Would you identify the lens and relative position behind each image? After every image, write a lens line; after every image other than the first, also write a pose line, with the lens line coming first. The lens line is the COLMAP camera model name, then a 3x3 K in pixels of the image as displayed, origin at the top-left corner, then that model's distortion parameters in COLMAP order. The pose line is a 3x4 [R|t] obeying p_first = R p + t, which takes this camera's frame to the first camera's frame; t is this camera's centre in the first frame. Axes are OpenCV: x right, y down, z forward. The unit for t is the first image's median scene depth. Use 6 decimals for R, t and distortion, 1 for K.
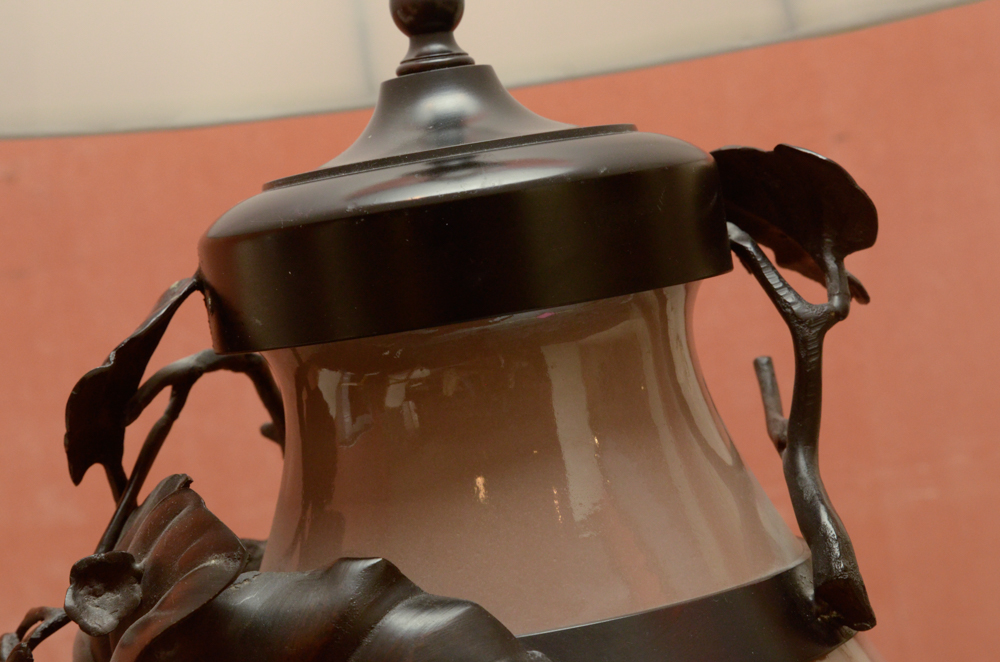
lens RADIAL K [[2314.7, 0, 499.8], [0, 2314.7, 332.2], [0, 0, 1]] dist [0.057404, 0.000000]
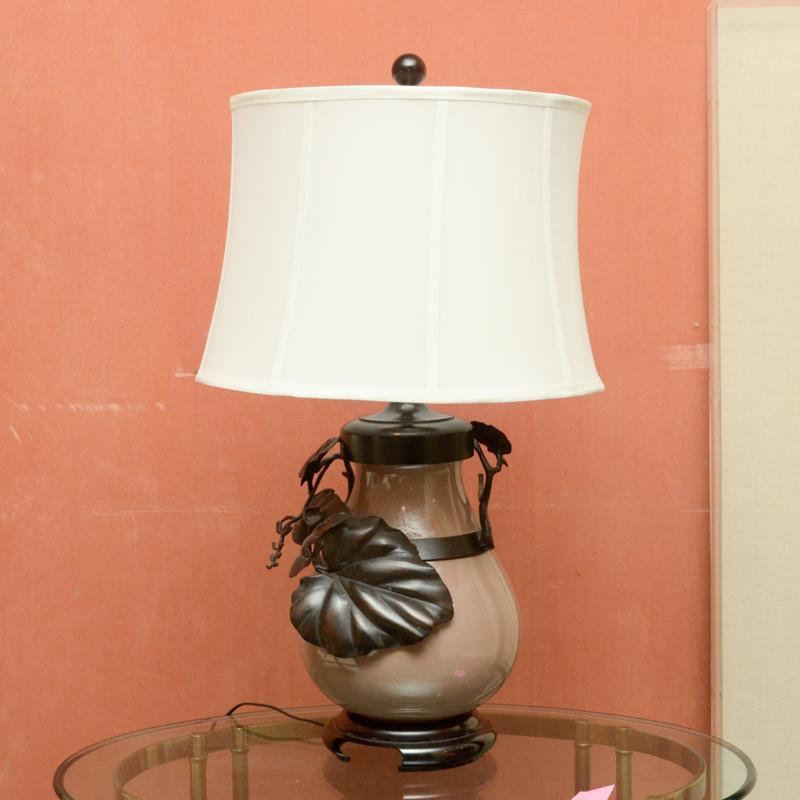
lens RADIAL K [[1817.5, 0, 401.5], [0, 1817.5, 396.2], [0, 0, 1]] dist [0.022473, 0.000000]
pose [[0.989973, 0.138029, 0.030011, -0.130446], [-0.139552, 0.988599, 0.056542, -0.289815], [-0.021864, -0.060163, 0.997949, -2.123290]]
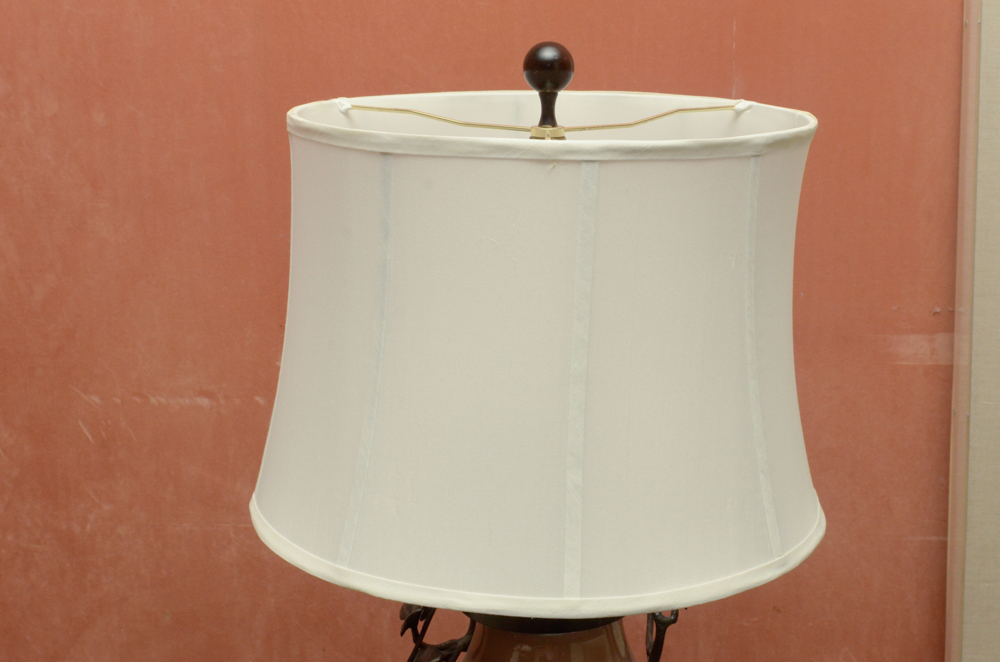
lens RADIAL K [[1682.5, 0, 493.0], [0, 1682.5, 335.4], [0, 0, 1]] dist [0.033041, 0.000000]
pose [[0.990459, 0.137100, -0.013921, -0.095118], [-0.131528, 0.970646, 0.201362, -0.749555], [0.041120, -0.197609, 0.979418, -0.990780]]
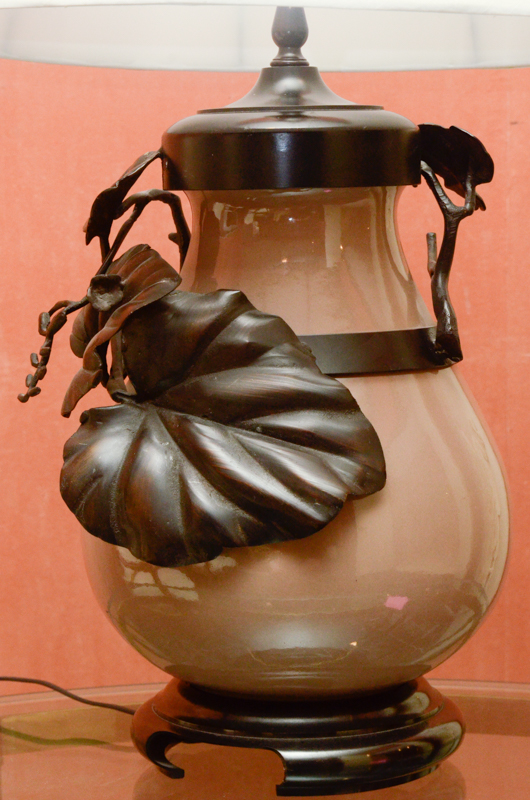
lens RADIAL K [[2163.4, 0, 267.7], [0, 2163.4, 400.2], [0, 0, 1]] dist [0.027577, 0.000000]
pose [[0.990638, 0.134329, 0.024341, -0.054265], [-0.135668, 0.988555, 0.065979, 0.054776], [-0.015200, -0.068664, 0.997524, -0.927868]]
